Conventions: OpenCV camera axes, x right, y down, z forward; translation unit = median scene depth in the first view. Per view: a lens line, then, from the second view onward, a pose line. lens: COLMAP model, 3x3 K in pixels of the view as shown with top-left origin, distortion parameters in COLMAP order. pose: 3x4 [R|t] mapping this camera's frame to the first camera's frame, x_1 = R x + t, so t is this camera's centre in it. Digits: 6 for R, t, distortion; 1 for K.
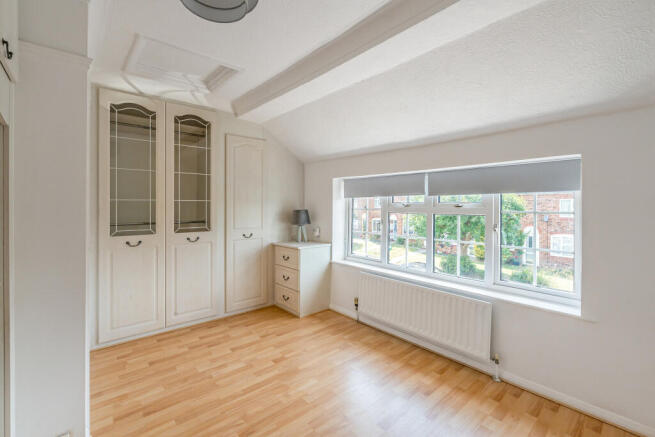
lens RADIAL K [[298.7, 0, 330.8], [0, 298.7, 206.1], [0, 0, 1]] dist [-0.001190, -0.000084]
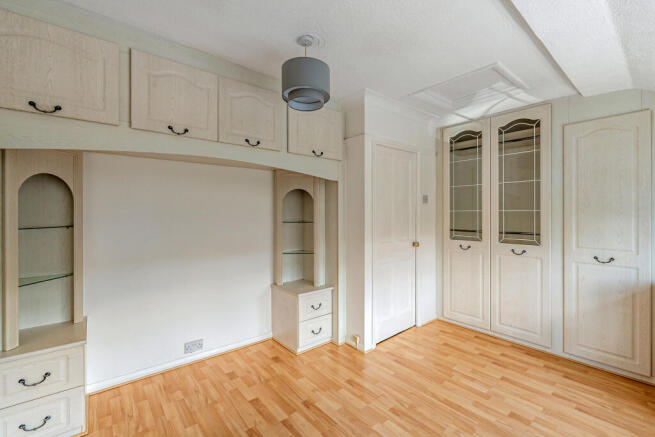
lens RADIAL K [[298.7, 0, 327.7], [0, 298.7, 215.7], [0, 0, 1]] dist [-0.001190, -0.000084]
pose [[-0.052675, 0.003110, -0.998607, 0.543586], [-0.007330, 0.999967, 0.003501, -0.001130], [0.998585, 0.007504, -0.052651, 0.486550]]
